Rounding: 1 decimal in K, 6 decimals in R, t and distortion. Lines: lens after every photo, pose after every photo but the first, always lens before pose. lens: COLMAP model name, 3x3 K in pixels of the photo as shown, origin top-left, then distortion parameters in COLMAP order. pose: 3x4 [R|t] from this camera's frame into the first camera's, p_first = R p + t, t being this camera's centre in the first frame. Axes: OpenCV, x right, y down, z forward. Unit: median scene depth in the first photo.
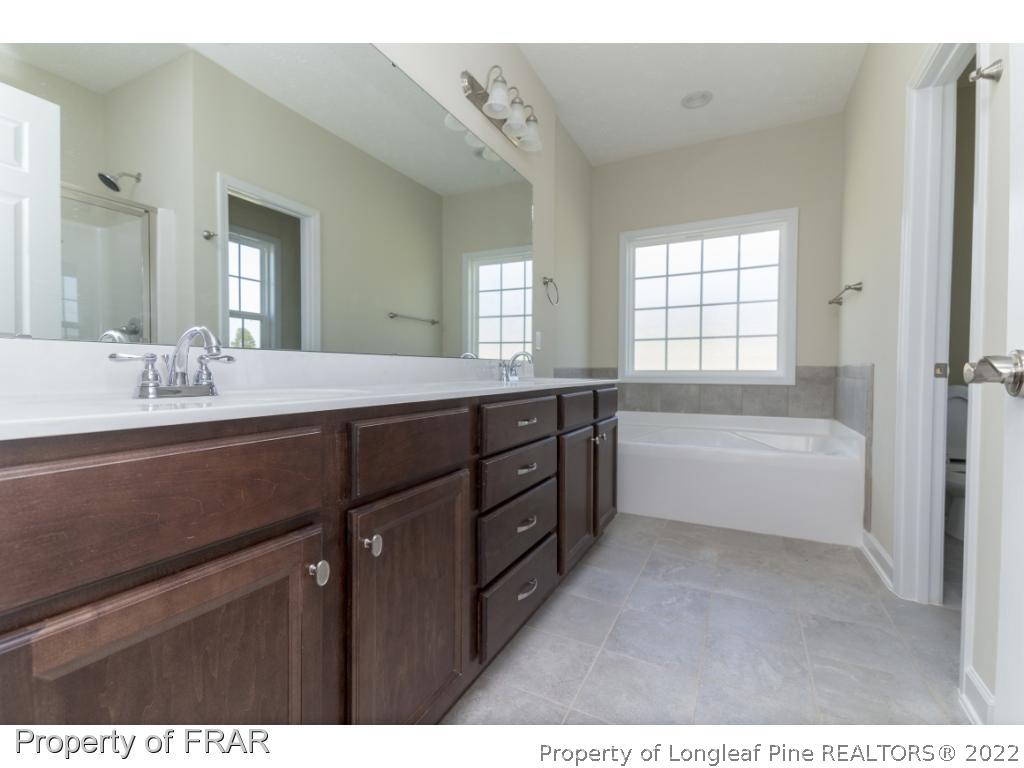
lens RADIAL K [[456.8, 0, 508.8], [0, 456.8, 380.0], [0, 0, 1]] dist [0.024157, -0.002827]
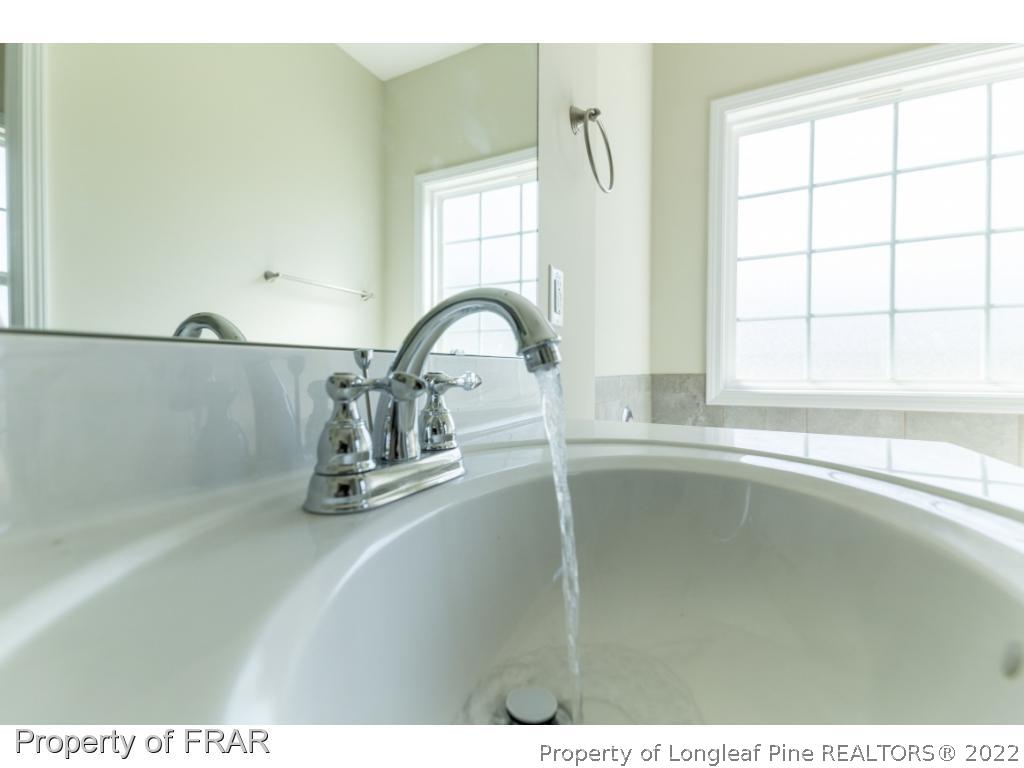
lens RADIAL K [[456.8, 0, 513.6], [0, 456.8, 381.2], [0, 0, 1]] dist [0.024157, -0.002827]
pose [[0.999937, -0.002253, 0.011018, 0.021683], [0.002321, 0.999978, -0.006169, -0.016403], [-0.011004, 0.006195, 0.999920, 0.502348]]
